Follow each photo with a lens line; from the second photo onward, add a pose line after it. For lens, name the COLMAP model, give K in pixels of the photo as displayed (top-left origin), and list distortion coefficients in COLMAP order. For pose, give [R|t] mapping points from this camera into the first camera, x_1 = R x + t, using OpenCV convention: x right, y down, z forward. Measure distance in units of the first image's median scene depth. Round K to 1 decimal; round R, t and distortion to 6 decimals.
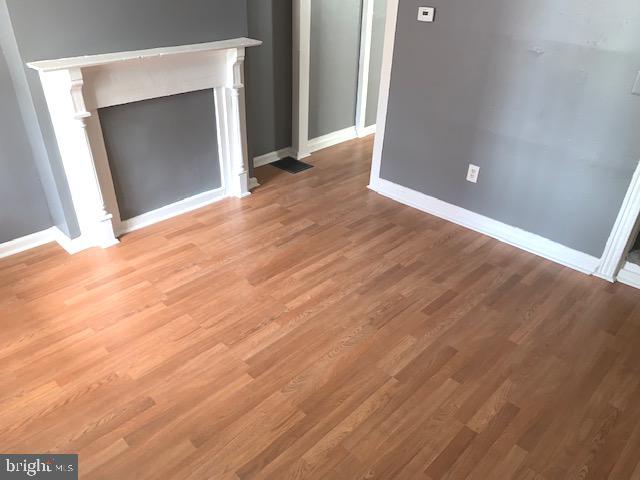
lens RADIAL K [[493.3, 0, 320.0], [0, 493.3, 240.0], [0, 0, 1]] dist [0.100297, -0.187897]
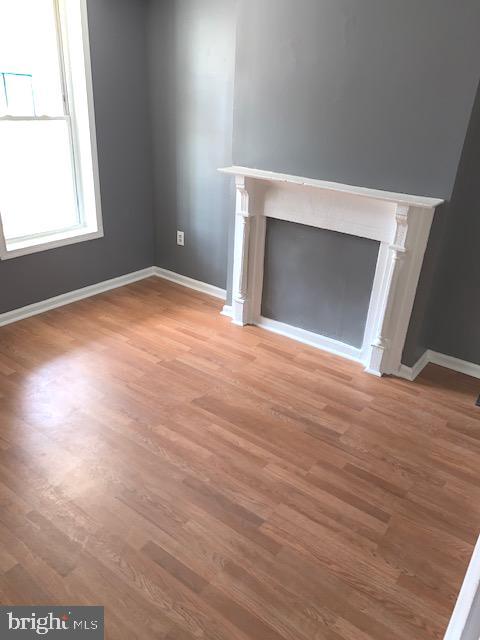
lens RADIAL K [[493.3, 0, 237.3], [0, 493.3, 311.3], [0, 0, 1]] dist [0.100297, -0.187897]
pose [[0.152173, 0.401947, -0.902930, 0.618711], [-0.543074, 0.797302, 0.263400, -0.319313], [0.825781, 0.450275, 0.339614, 0.586261]]
